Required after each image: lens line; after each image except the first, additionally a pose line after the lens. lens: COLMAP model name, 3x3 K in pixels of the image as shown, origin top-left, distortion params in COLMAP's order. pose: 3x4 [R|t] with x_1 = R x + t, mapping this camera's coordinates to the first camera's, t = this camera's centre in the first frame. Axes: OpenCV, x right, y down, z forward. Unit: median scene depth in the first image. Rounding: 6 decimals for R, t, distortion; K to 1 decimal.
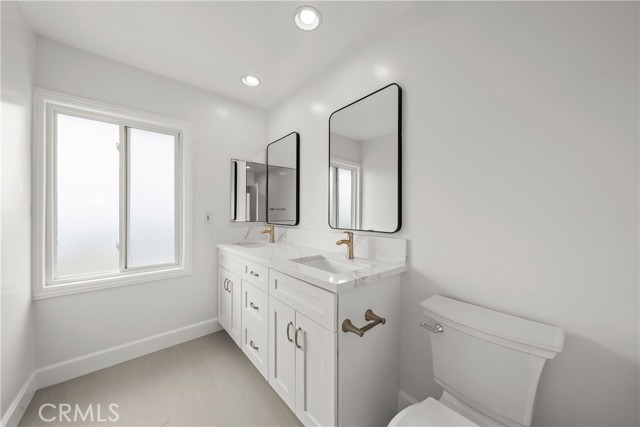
lens RADIAL K [[225.7, 0, 317.1], [0, 225.7, 211.4], [0, 0, 1]] dist [-0.000899, -0.000113]
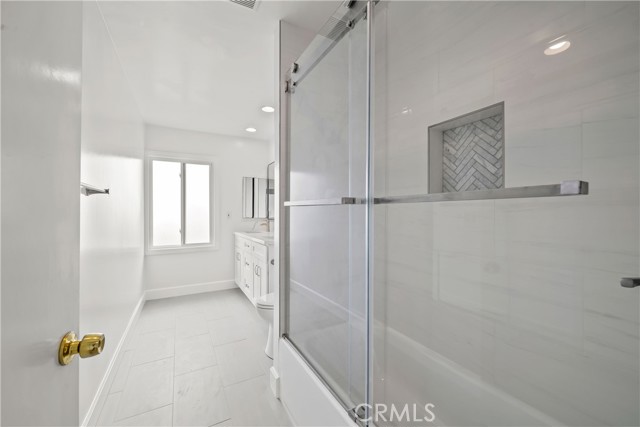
lens RADIAL K [[262.0, 0, 320.0], [0, 262.0, 213.5], [0, 0, 1]] dist [-0.001585, -0.000095]
pose [[0.977414, -0.002630, -0.211317, 0.595420], [0.003255, 0.999991, 0.002613, 0.015538], [0.211308, -0.003242, 0.977414, -0.741096]]
